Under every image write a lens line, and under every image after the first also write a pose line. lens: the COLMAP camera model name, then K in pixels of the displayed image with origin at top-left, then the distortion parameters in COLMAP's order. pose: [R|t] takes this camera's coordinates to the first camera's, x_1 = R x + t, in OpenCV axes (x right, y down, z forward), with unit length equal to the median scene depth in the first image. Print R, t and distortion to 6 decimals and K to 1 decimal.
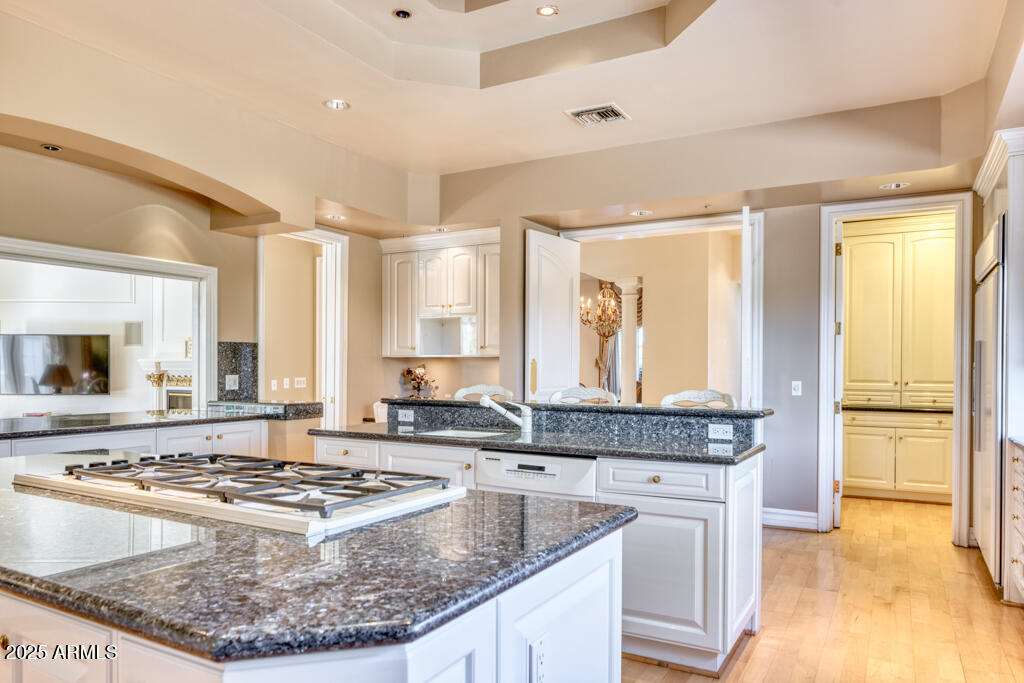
lens RADIAL K [[700.0, 0, 502.2], [0, 700.0, 368.8], [0, 0, 1]] dist [-0.000727, 0.002227]
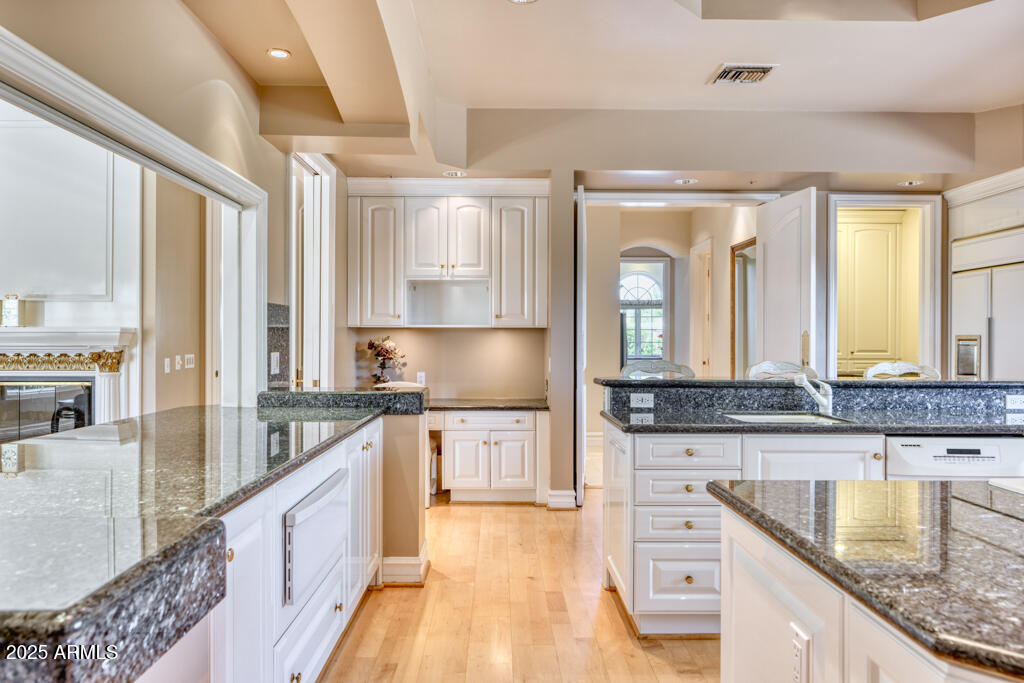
lens RADIAL K [[700.0, 0, 513.3], [0, 700.0, 341.6], [0, 0, 1]] dist [-0.000727, 0.002227]
pose [[0.860310, -0.004401, 0.509751, -0.509992], [0.002381, 0.999987, 0.004615, -0.004271], [-0.509765, -0.002756, 0.860309, 0.282860]]
